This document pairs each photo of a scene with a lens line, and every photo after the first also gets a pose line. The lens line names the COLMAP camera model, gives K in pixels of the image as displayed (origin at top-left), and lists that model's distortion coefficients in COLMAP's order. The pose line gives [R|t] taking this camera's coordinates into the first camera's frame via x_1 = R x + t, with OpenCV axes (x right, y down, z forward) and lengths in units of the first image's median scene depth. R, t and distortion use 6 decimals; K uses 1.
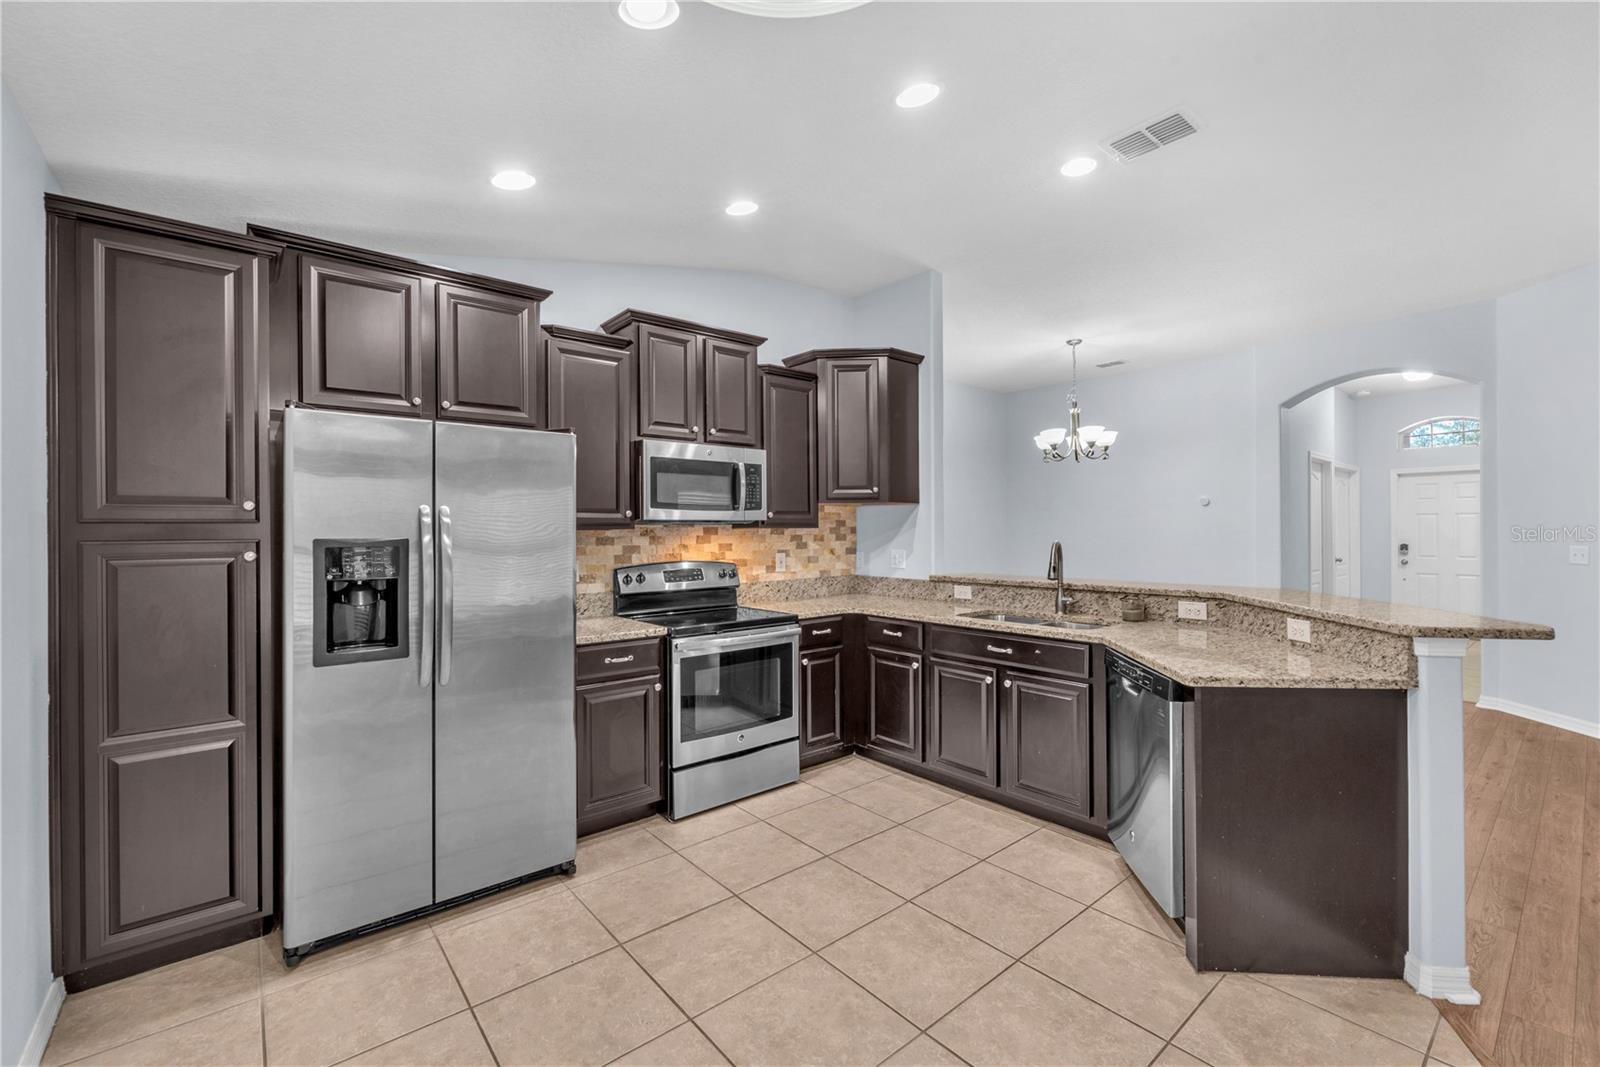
lens RADIAL K [[676.4, 0, 815.0], [0, 676.4, 529.8], [0, 0, 1]] dist [-0.002099, 0.000331]
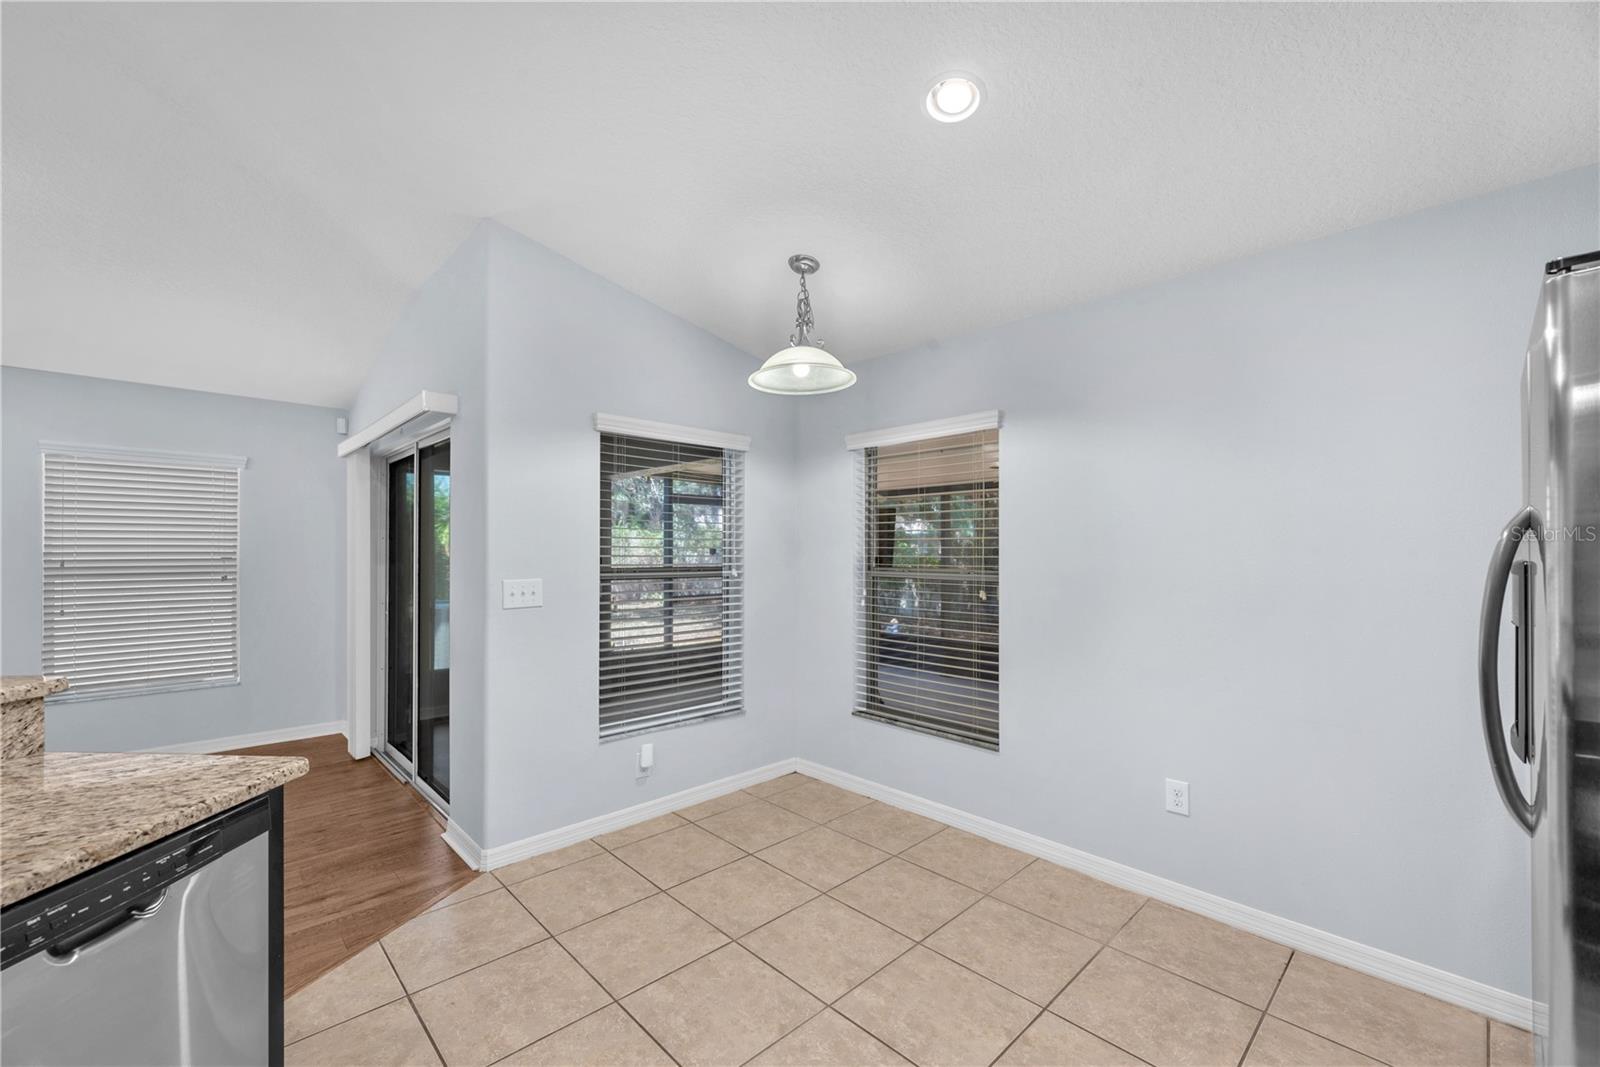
lens RADIAL K [[659.0, 0, 791.3], [0, 659.0, 546.2], [0, 0, 1]] dist [-0.002139, -0.000131]
pose [[-0.998683, 0.006413, -0.050902, 0.040365], [0.006512, 0.999977, -0.001779, -0.002750], [0.050889, -0.002108, -0.998702, 0.940389]]
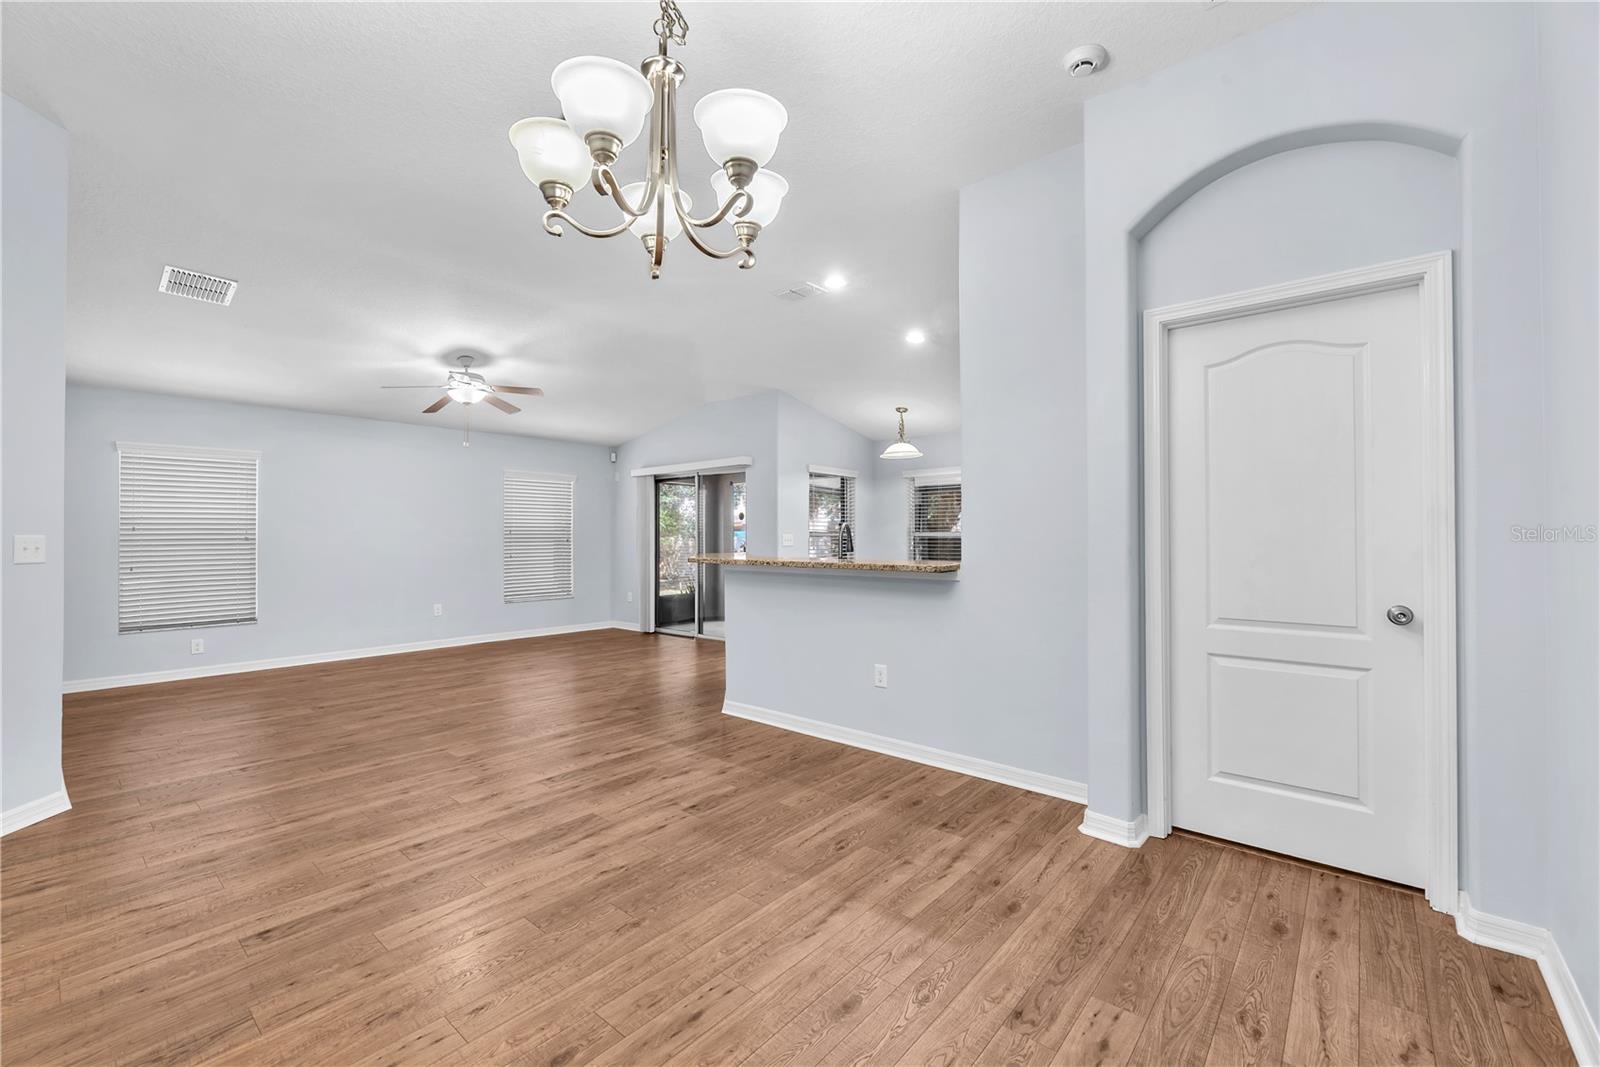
lens RADIAL K [[659.0, 0, 795.5], [0, 659.0, 540.9], [0, 0, 1]] dist [-0.002139, -0.000131]
pose [[-0.988028, 0.010600, -0.153912, 0.586478], [0.009458, 0.999922, 0.008150, 0.035764], [0.153987, 0.006597, -0.988051, 2.025236]]
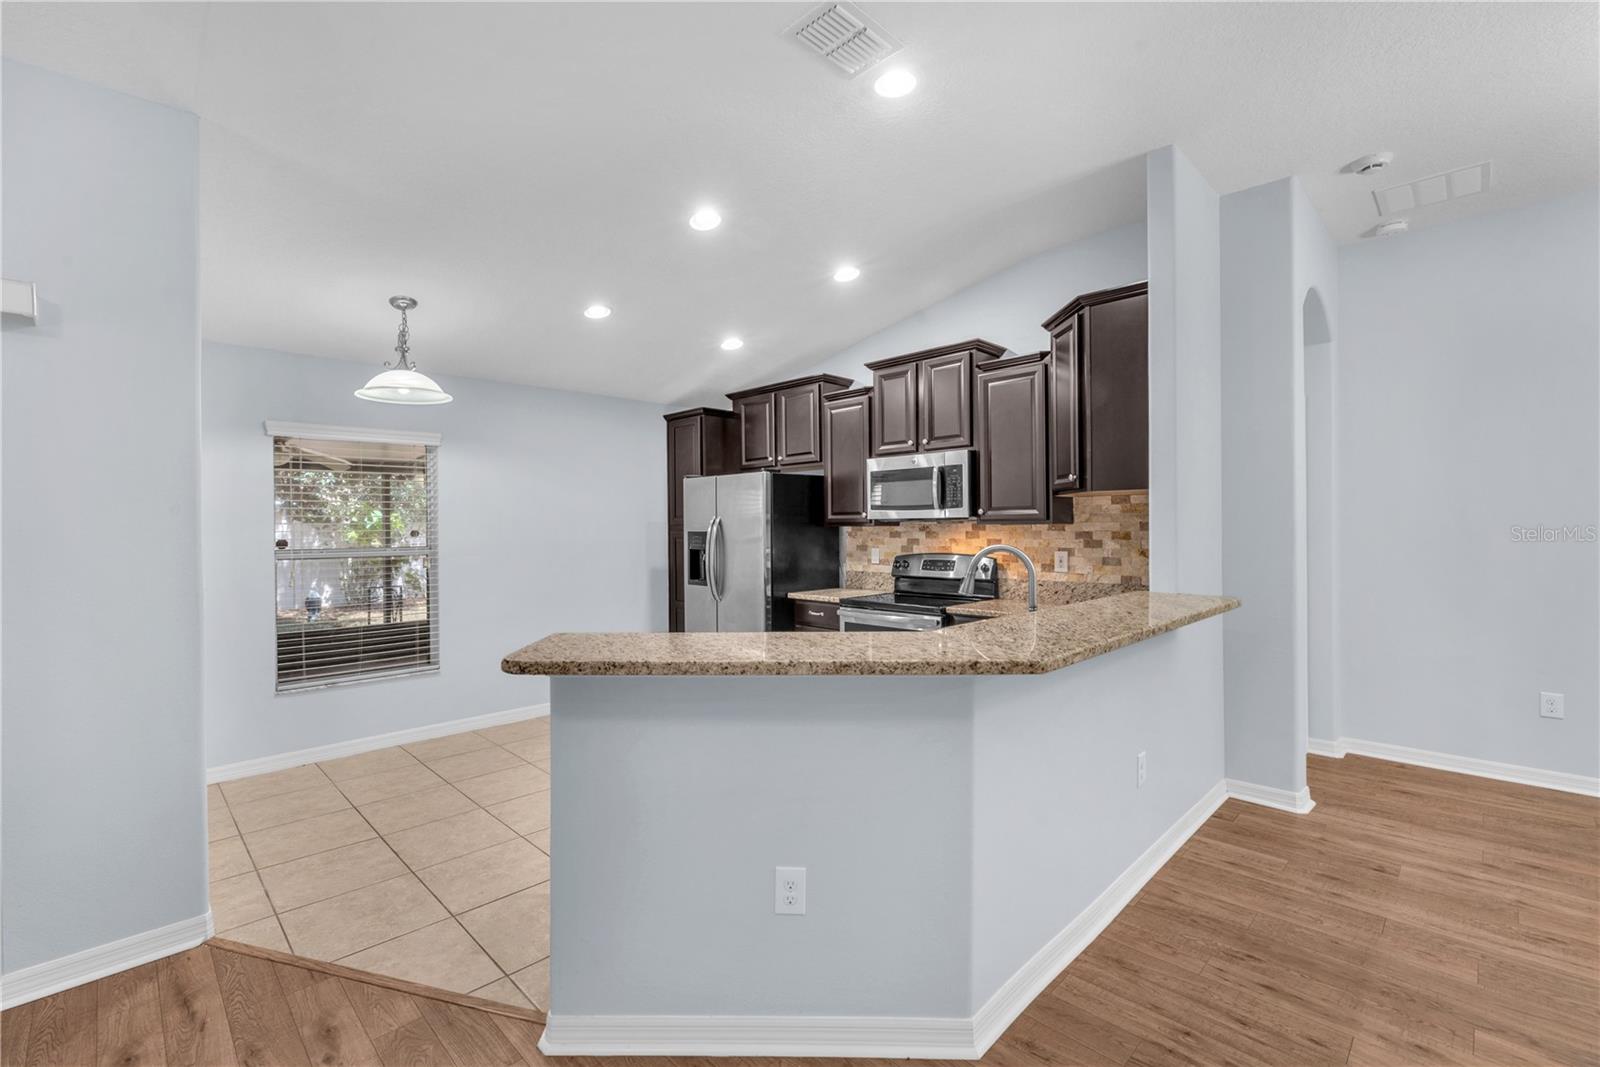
lens RADIAL K [[693.2, 0, 764.1], [0, 693.2, 531.1], [0, 0, 1]] dist [-0.000870, 0.000023]
pose [[0.051557, 0.012373, -0.998593, 0.998685], [0.009289, 0.999874, 0.012868, -0.009947], [0.998627, -0.009940, 0.051436, 0.649290]]
